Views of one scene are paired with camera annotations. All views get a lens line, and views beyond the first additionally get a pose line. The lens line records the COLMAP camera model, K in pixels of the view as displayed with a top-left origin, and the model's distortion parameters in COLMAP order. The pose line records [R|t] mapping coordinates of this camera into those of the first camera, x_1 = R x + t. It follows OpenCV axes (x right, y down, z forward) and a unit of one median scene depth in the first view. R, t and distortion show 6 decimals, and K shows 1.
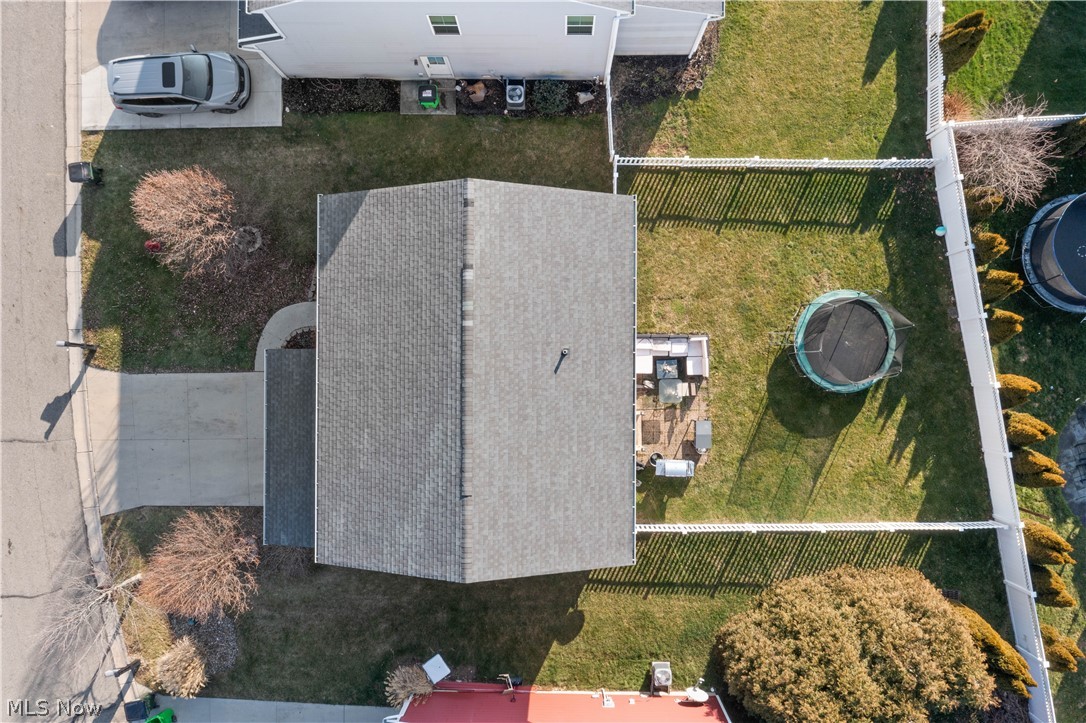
lens RADIAL K [[883.3, 0, 543.0], [0, 883.3, 361.5], [0, 0, 1]] dist [-0.084292, 0.152304]
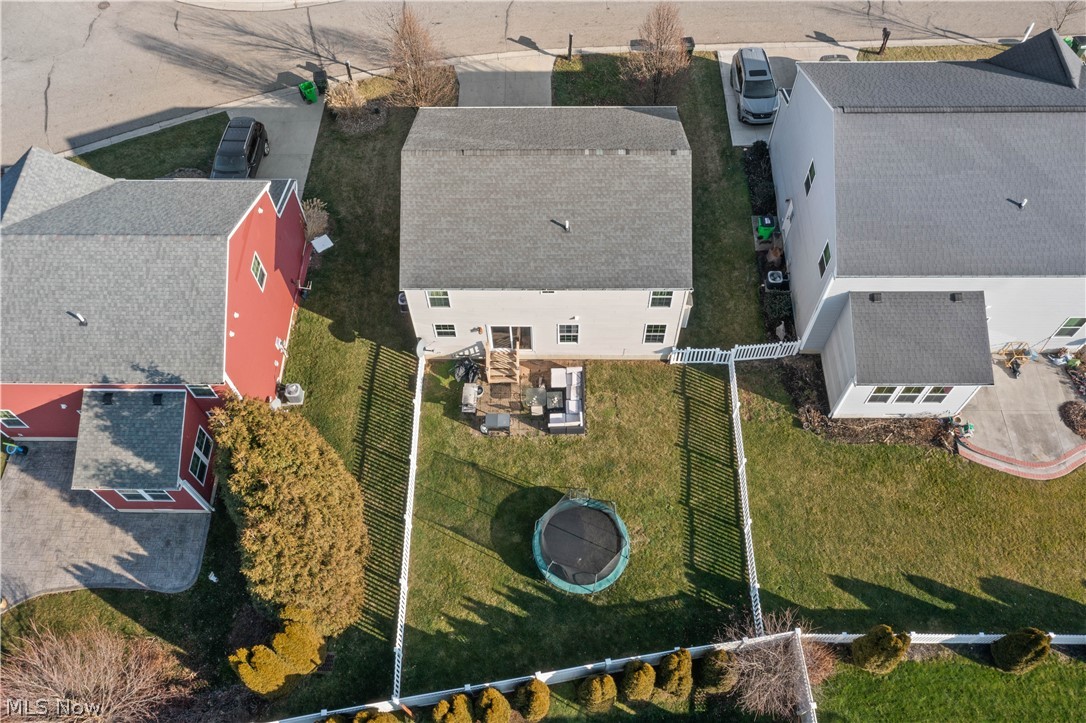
lens RADIAL K [[883.3, 0, 543.0], [0, 883.3, 361.5], [0, 0, 1]] dist [-0.084292, 0.152304]
pose [[-0.005380, 0.873603, -0.486609, 0.655238], [-0.999677, 0.007389, 0.024319, -0.004347], [0.024841, 0.486583, 0.873281, -0.037299]]
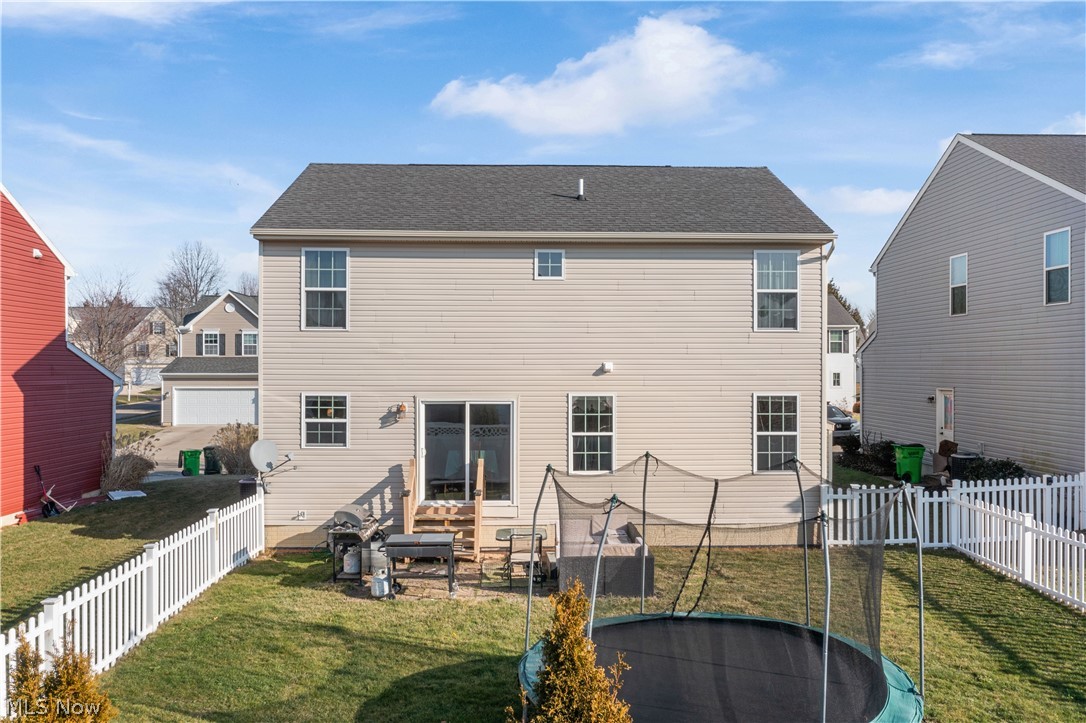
lens RADIAL K [[883.3, 0, 543.0], [0, 883.3, 361.5], [0, 0, 1]] dist [-0.084292, 0.152304]
pose [[0.028416, 0.011875, -0.999526, 0.594396], [-0.999541, 0.010821, -0.028288, 0.033442], [0.010480, 0.999871, 0.012177, 0.882935]]
